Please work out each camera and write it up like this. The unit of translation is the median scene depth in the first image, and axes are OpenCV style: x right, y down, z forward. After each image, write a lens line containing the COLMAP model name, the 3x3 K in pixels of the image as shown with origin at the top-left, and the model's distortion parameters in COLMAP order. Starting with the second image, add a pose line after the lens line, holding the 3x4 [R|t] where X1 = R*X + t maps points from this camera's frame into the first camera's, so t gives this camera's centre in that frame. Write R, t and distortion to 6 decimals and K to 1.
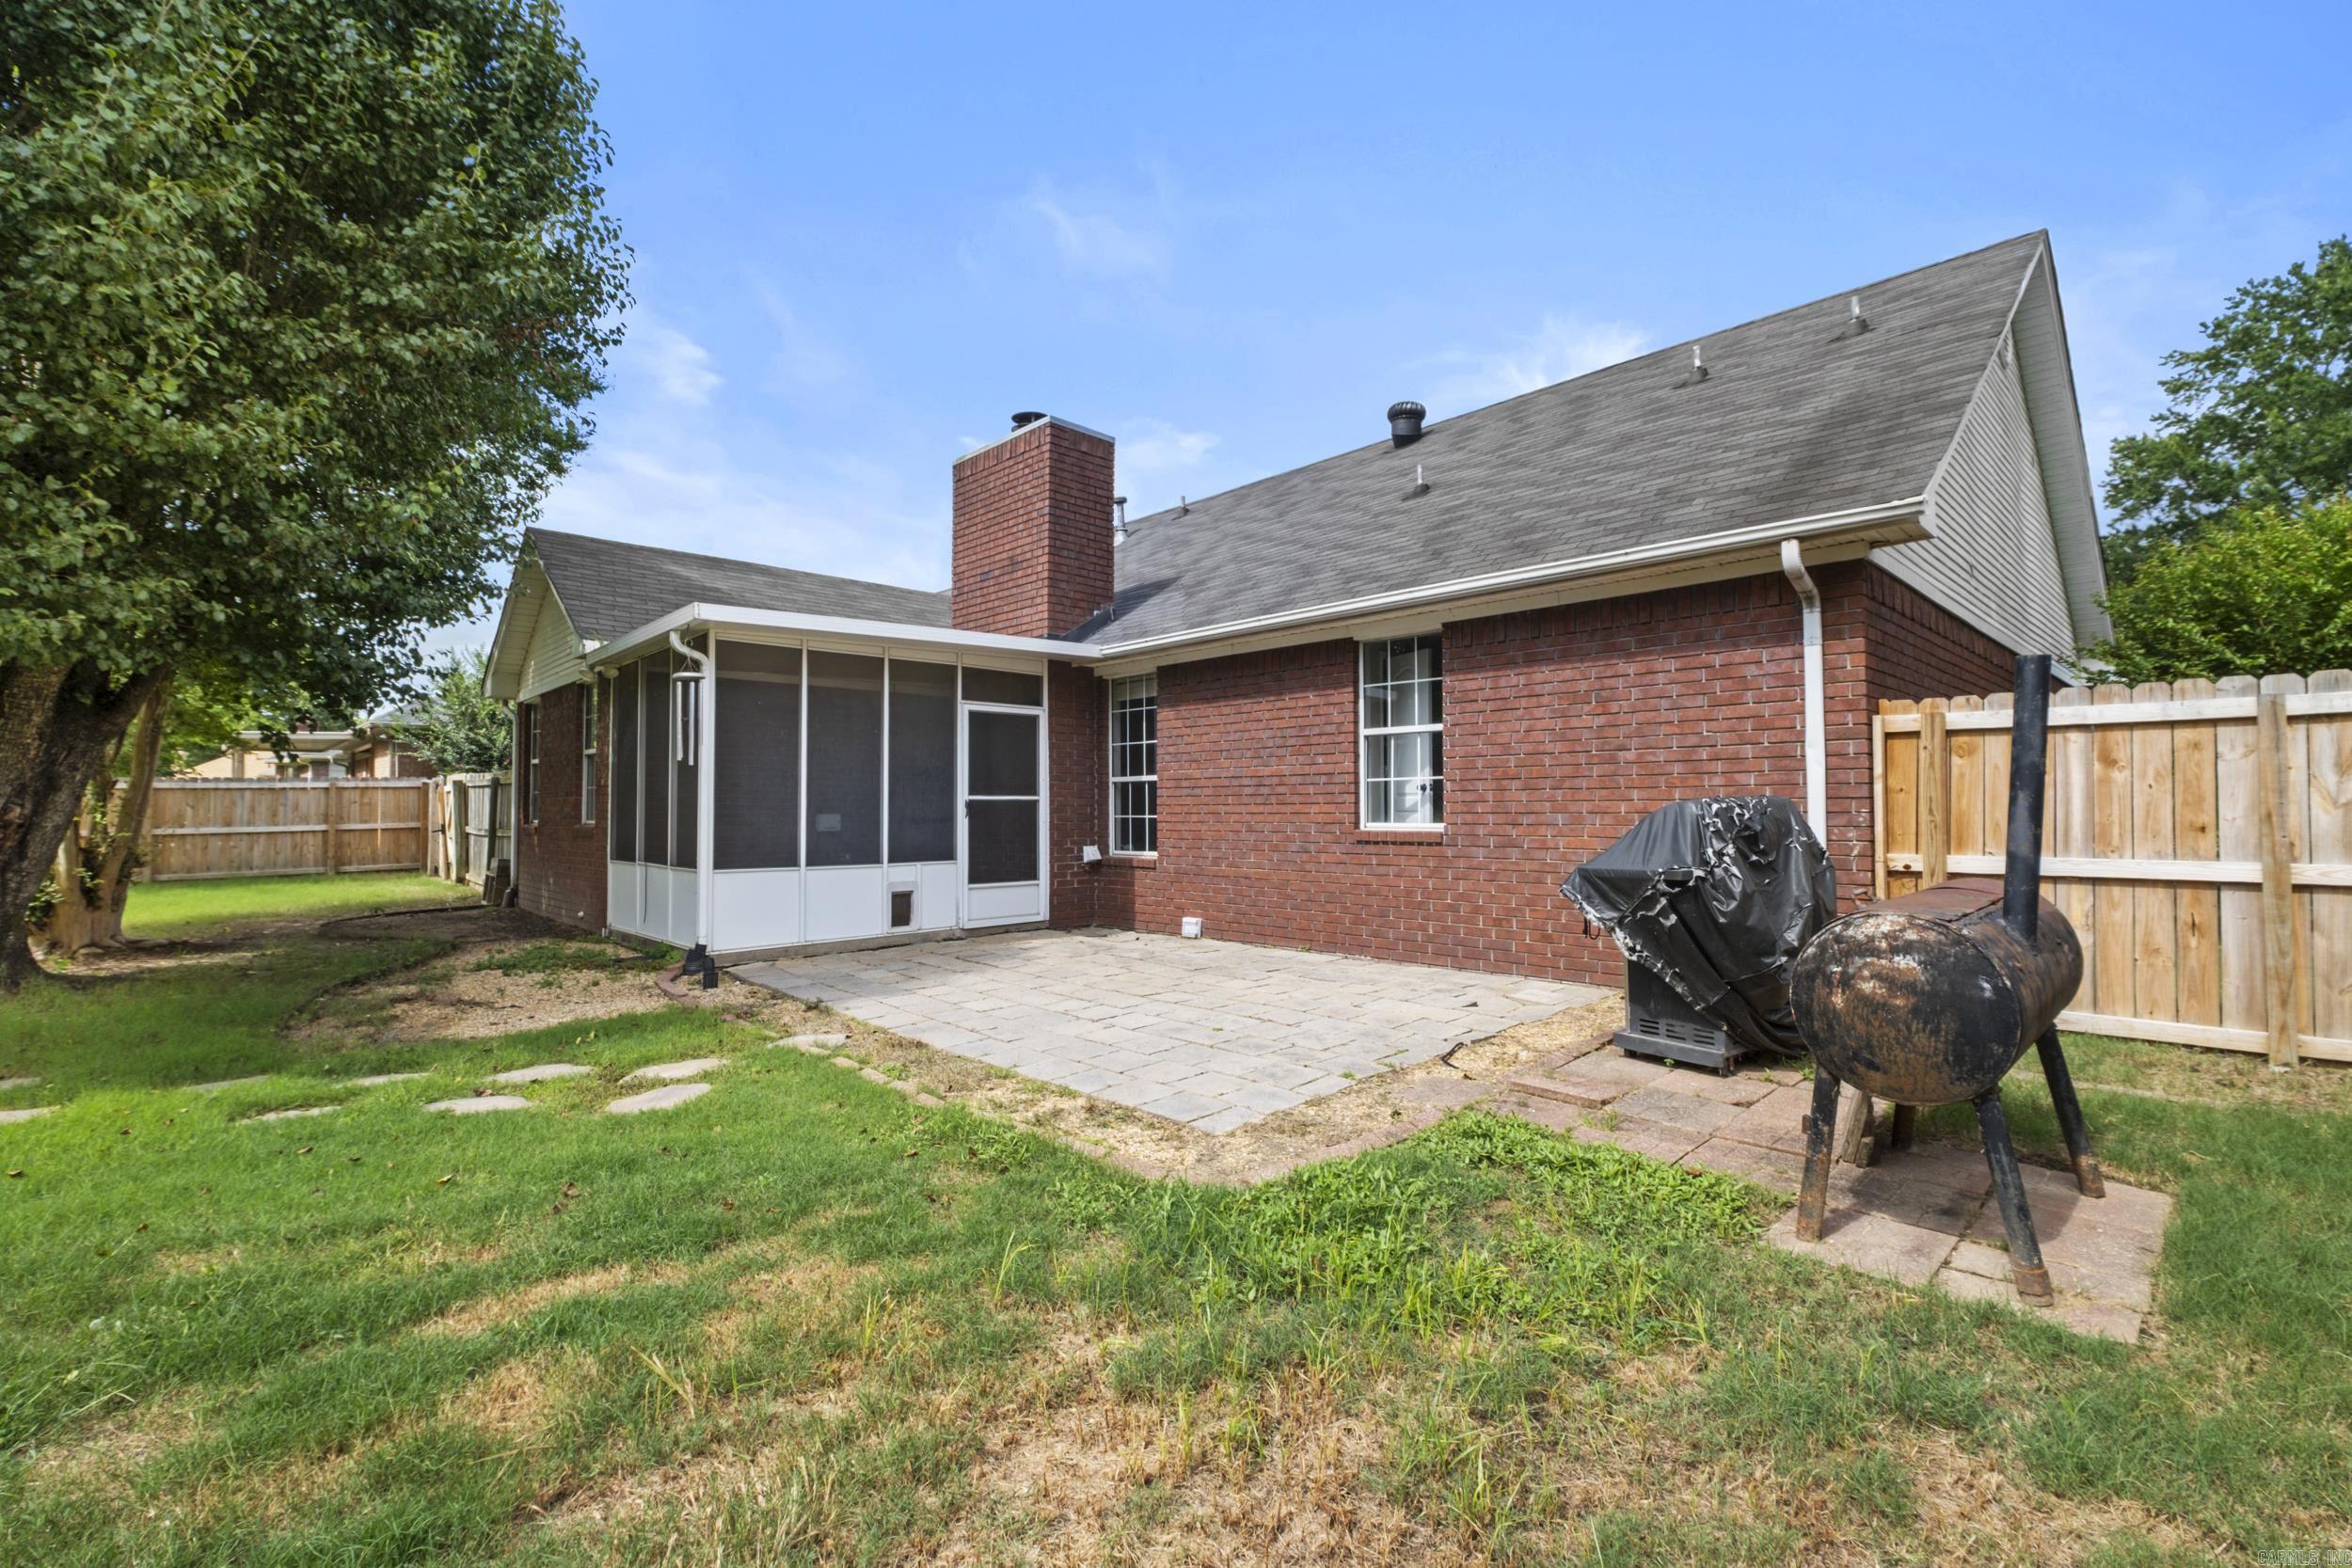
lens RADIAL K [[1008.7, 0, 1161.6], [0, 1008.7, 780.1], [0, 0, 1]] dist [0.004062, -0.001005]
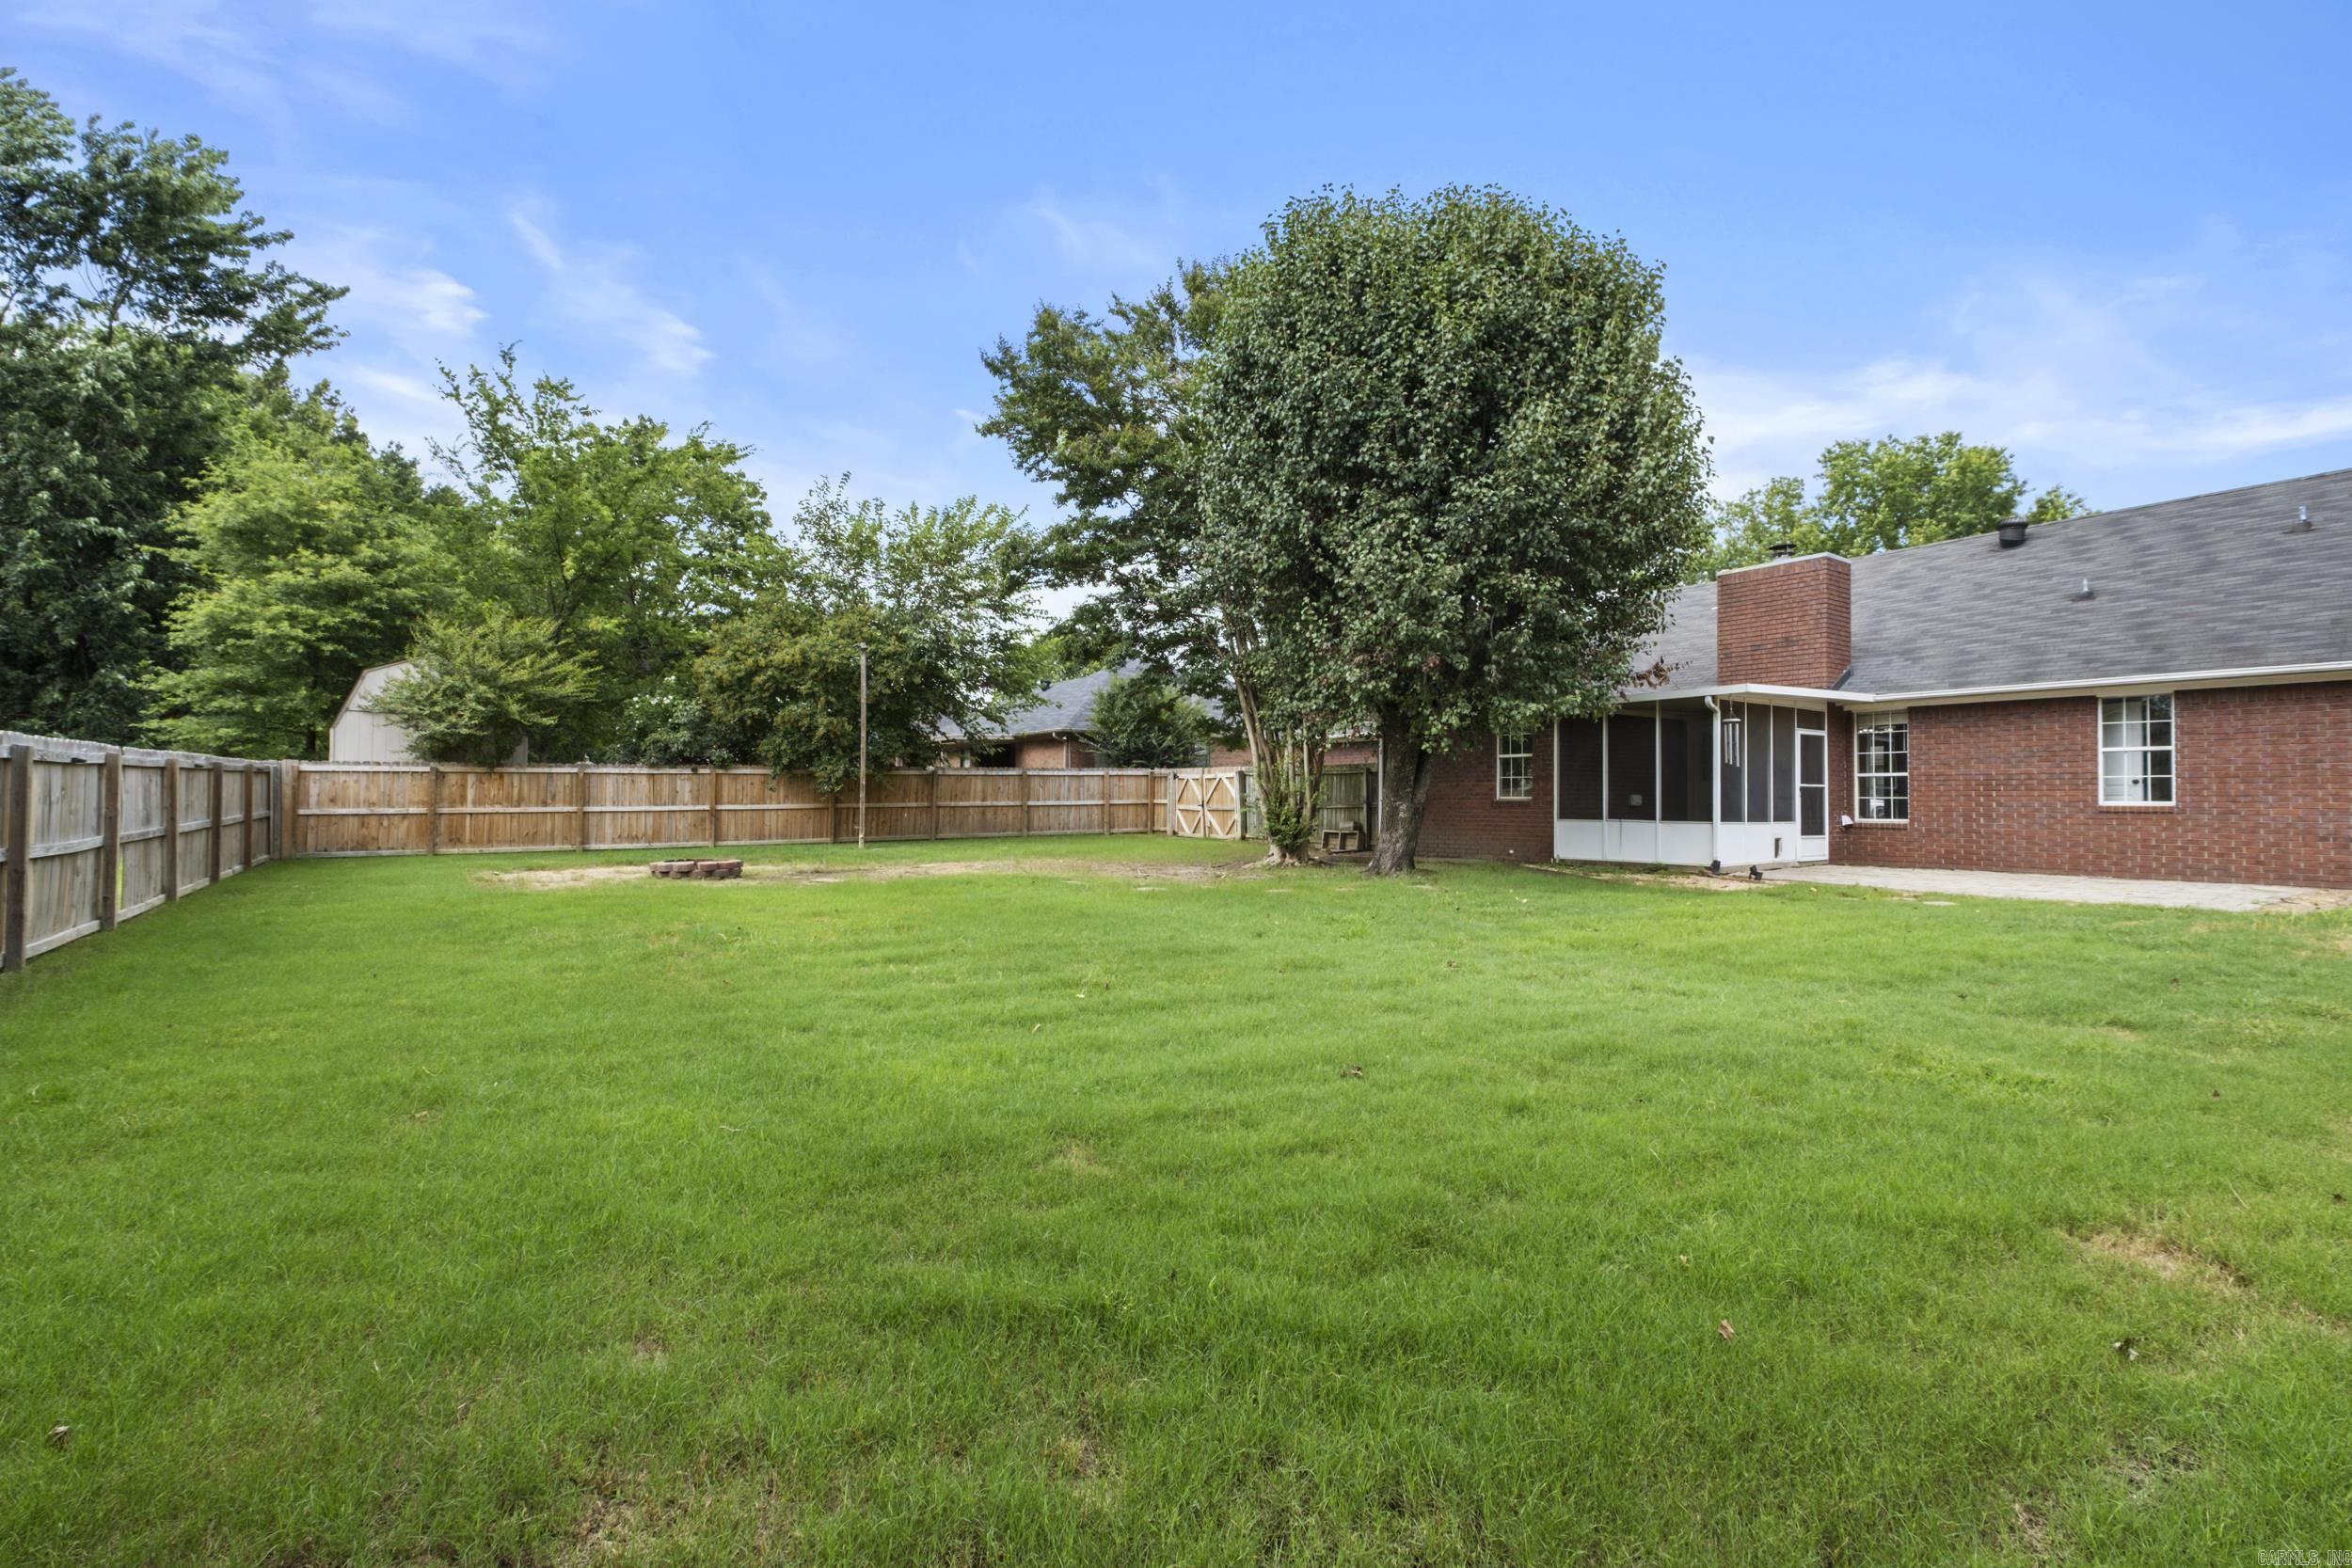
lens RADIAL K [[1008.7, 0, 1187.1], [0, 1008.7, 777.0], [0, 0, 1]] dist [0.004062, -0.001005]
pose [[0.987039, 0.009092, -0.160224, -0.906849], [-0.008254, 0.999949, 0.005895, 0.002188], [0.160270, -0.004496, 0.987063, -0.824544]]
